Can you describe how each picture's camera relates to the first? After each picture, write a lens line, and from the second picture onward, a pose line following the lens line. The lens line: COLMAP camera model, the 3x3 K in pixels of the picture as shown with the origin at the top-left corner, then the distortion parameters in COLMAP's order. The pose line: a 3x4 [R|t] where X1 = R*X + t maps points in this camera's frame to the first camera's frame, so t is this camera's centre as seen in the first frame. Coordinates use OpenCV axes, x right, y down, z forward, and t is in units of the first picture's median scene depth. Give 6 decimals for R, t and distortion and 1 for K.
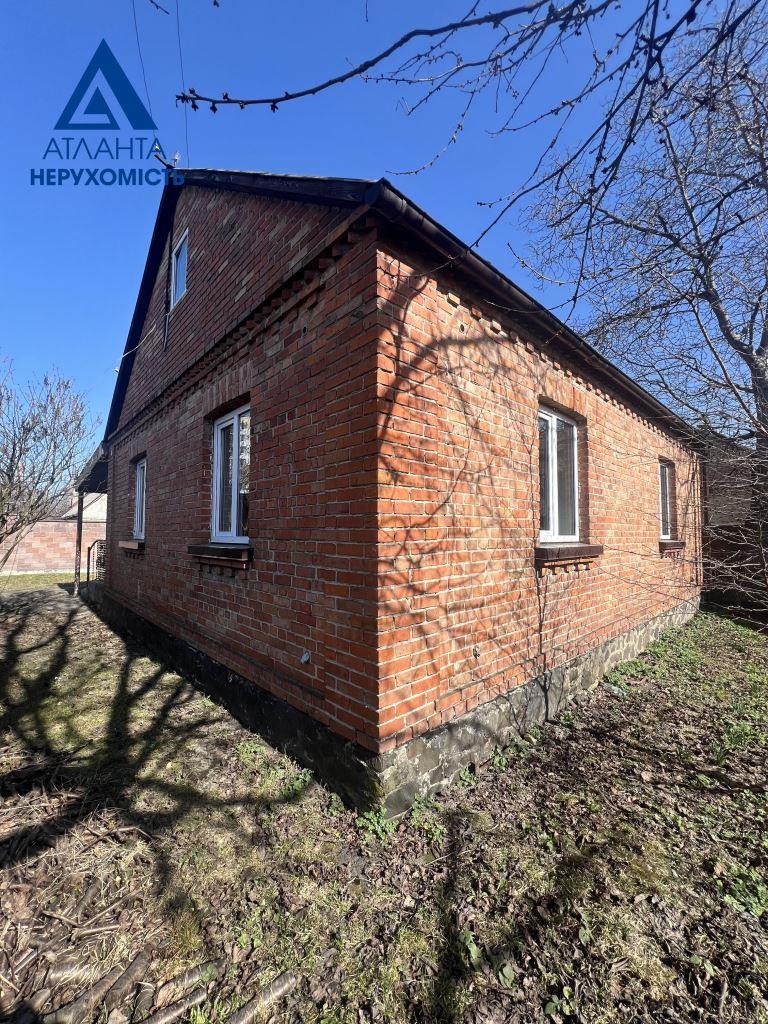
lens RADIAL K [[410.8, 0, 386.8], [0, 410.8, 510.9], [0, 0, 1]] dist [0.000032, 0.000189]
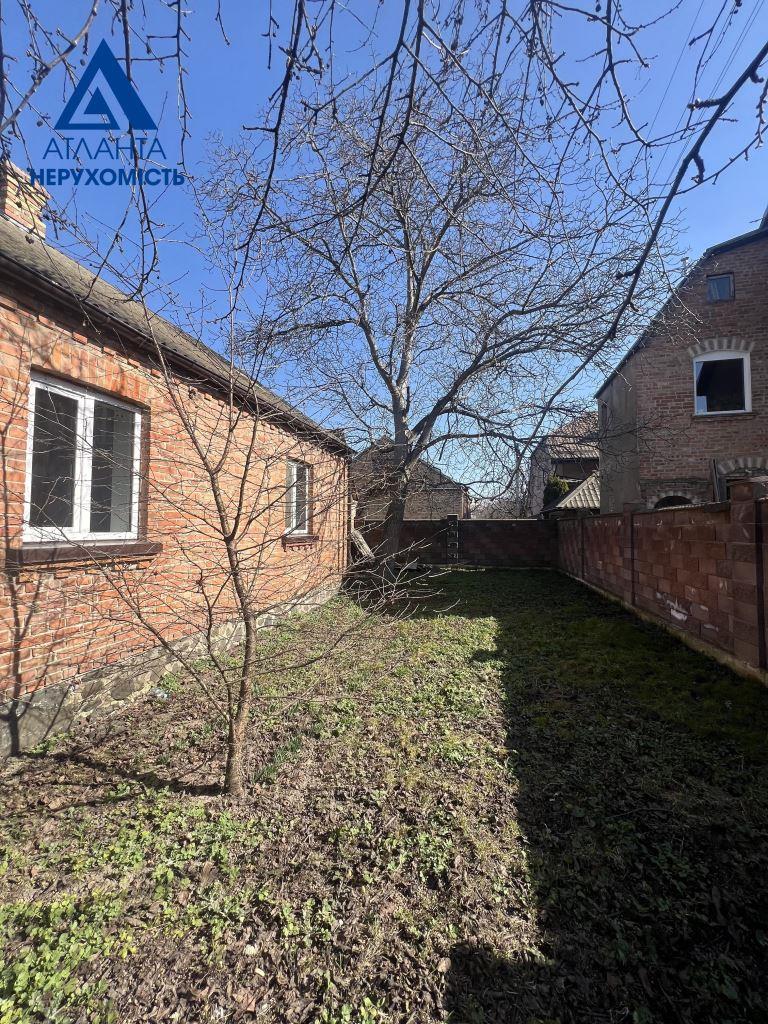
lens RADIAL K [[410.8, 0, 383.8], [0, 410.8, 513.0], [0, 0, 1]] dist [0.000032, 0.000189]
pose [[0.847788, 0.025659, 0.529715, 0.486833], [-0.039981, 0.999079, 0.015594, -0.021876], [-0.528826, -0.034399, 0.848033, -0.080906]]
